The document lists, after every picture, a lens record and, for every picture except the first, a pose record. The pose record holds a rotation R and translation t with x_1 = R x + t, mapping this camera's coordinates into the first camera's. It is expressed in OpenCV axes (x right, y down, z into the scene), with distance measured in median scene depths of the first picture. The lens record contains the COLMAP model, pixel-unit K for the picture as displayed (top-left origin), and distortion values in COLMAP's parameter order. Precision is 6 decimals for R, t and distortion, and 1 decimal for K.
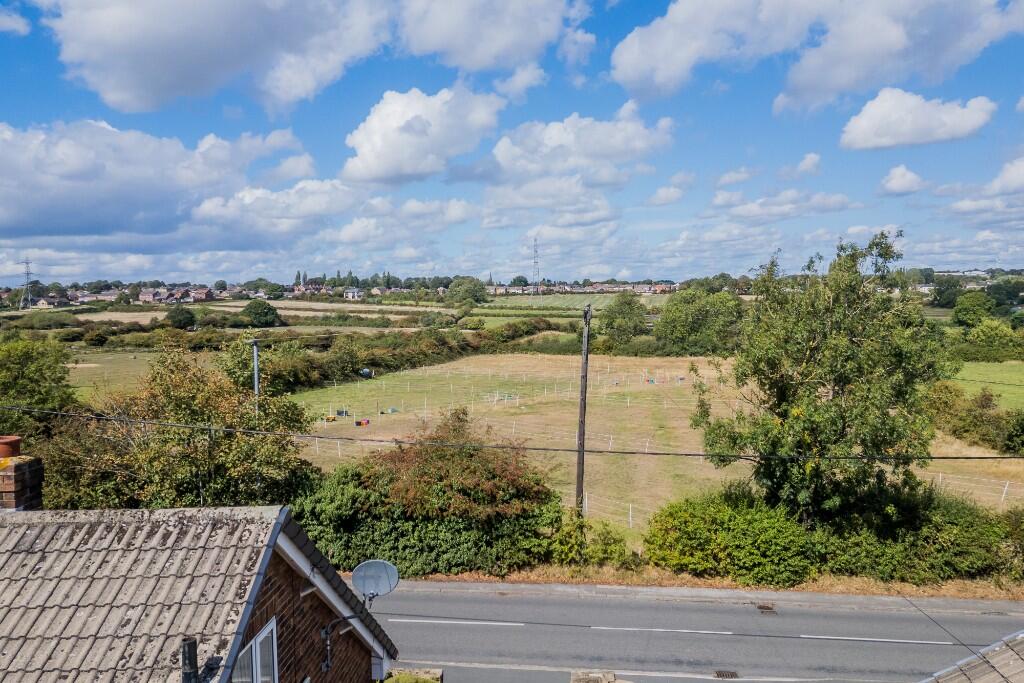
lens RADIAL K [[830.5, 0, 522.3], [0, 830.5, 276.0], [0, 0, 1]] dist [0.054935, -0.017675]
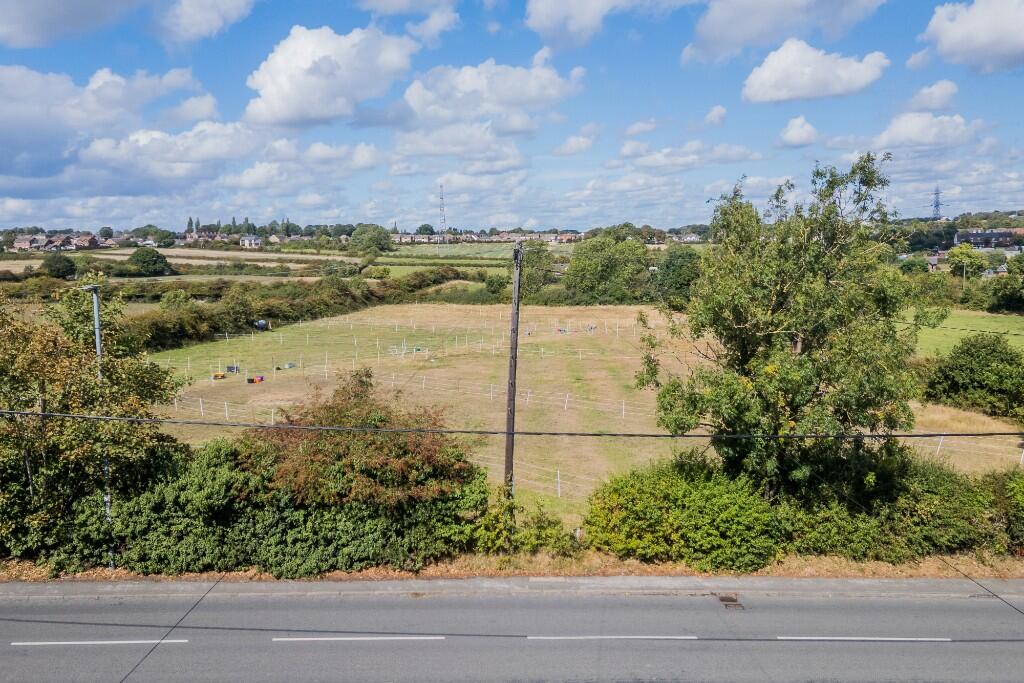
lens RADIAL K [[830.5, 0, 488.9], [0, 830.5, 281.7], [0, 0, 1]] dist [0.054935, -0.017675]
pose [[0.997294, -0.003050, 0.073457, -0.011013], [-0.001868, 0.997765, 0.066790, 0.018023], [-0.073497, -0.066747, 0.995059, 0.178991]]
